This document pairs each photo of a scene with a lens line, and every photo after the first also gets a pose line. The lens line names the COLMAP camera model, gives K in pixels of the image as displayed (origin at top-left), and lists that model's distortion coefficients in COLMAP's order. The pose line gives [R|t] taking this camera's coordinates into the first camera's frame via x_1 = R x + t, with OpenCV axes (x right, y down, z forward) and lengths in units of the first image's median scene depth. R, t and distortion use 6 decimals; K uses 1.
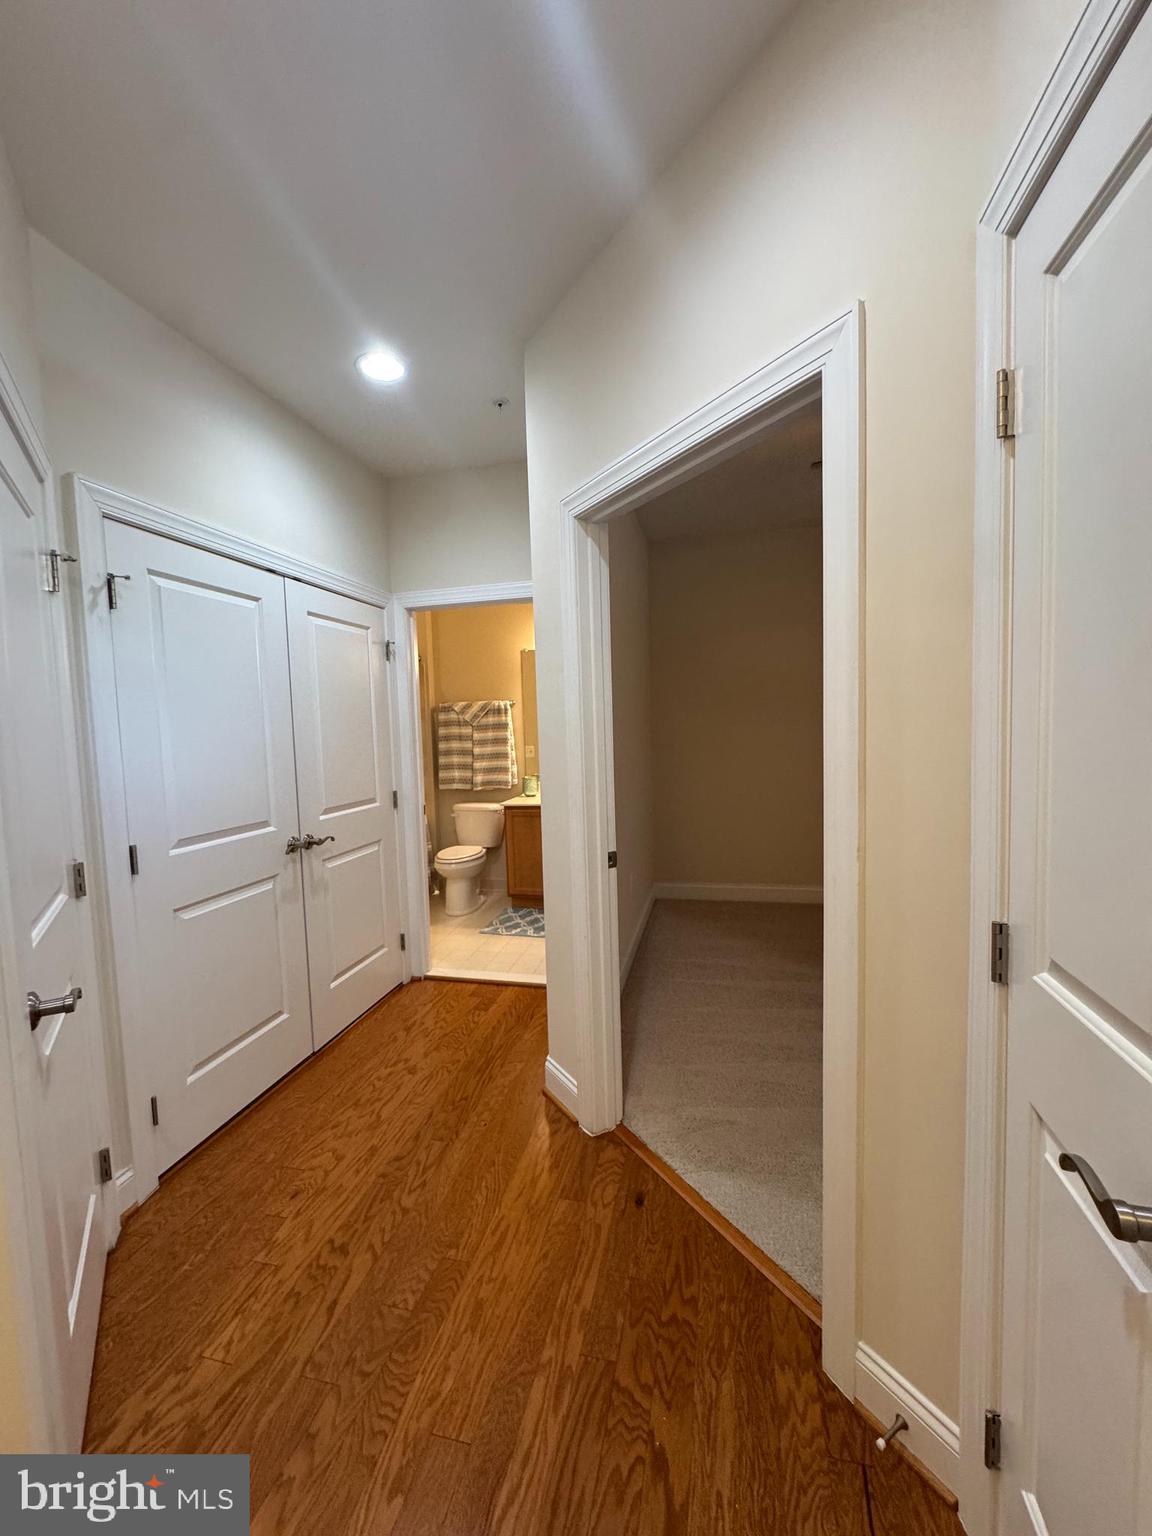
lens RADIAL K [[621.7, 0, 582.5], [0, 621.7, 768.5], [0, 0, 1]] dist [0.000601, 0.000830]
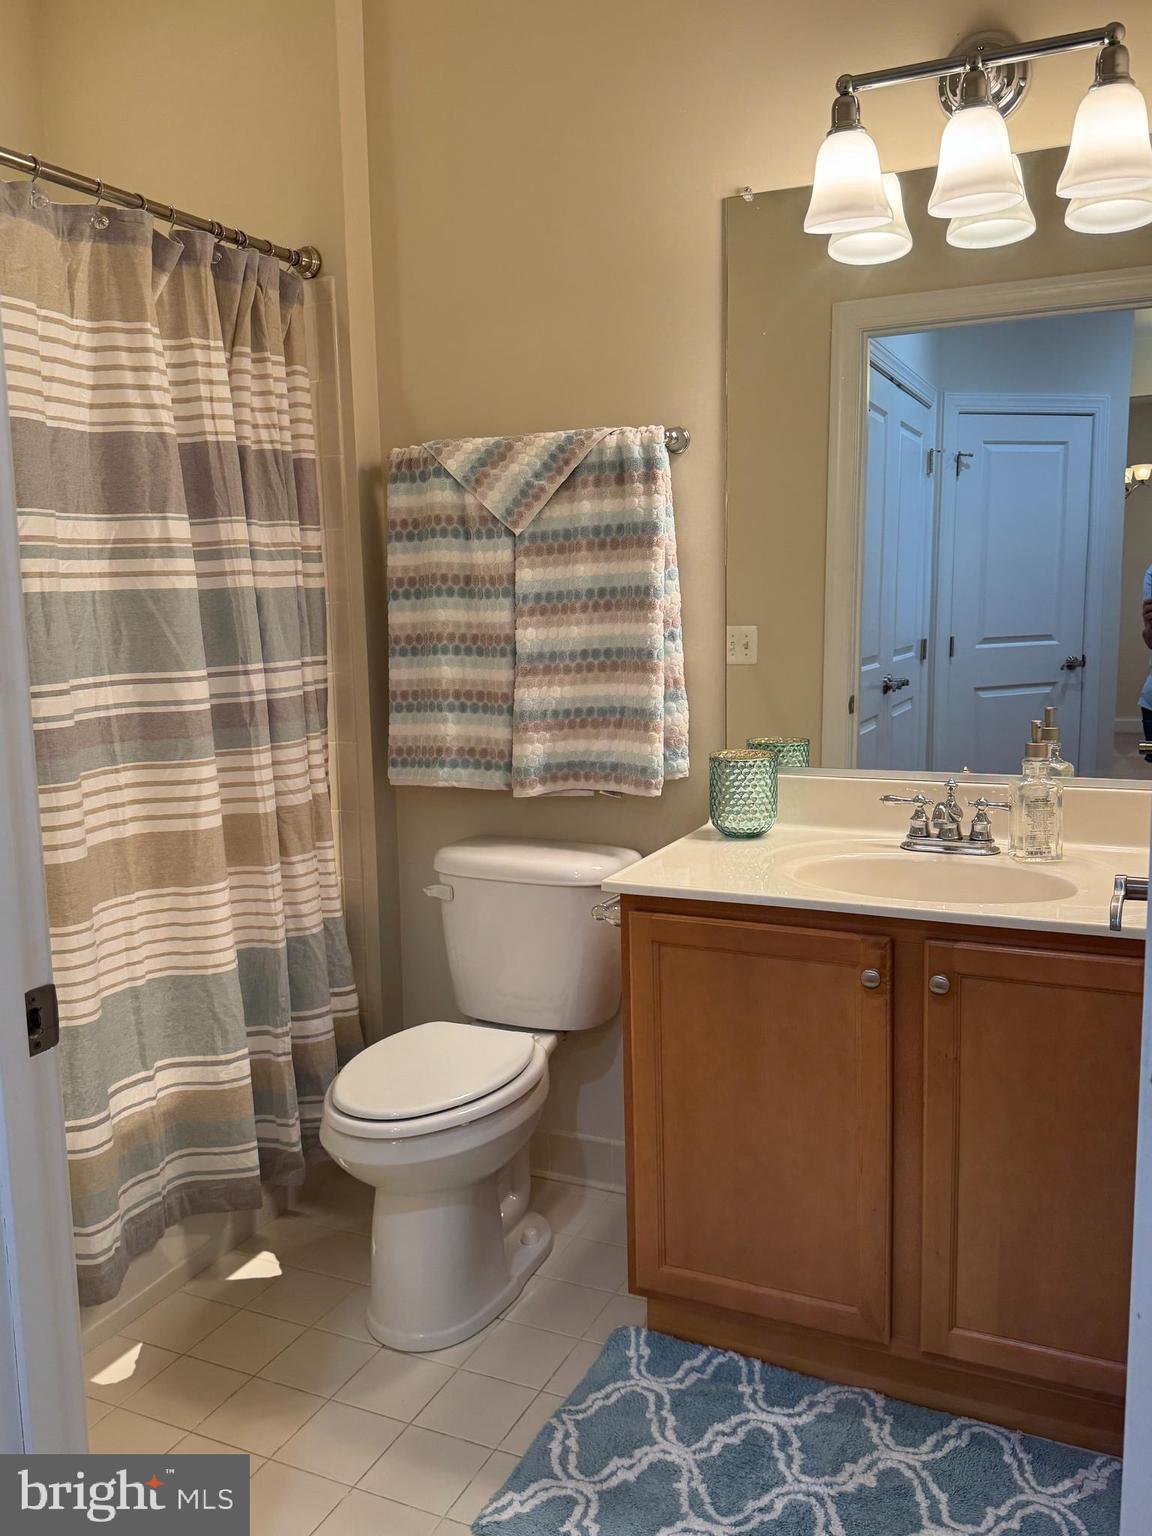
lens RADIAL K [[1248.9, 0, 577.3], [0, 1248.9, 776.7], [0, 0, 1]] dist [0.034211, -0.004603]
pose [[0.977693, 0.037481, -0.206667, -0.046849], [-0.020362, 0.996228, 0.084349, -0.015868], [0.209049, -0.078259, 0.974769, 0.517645]]
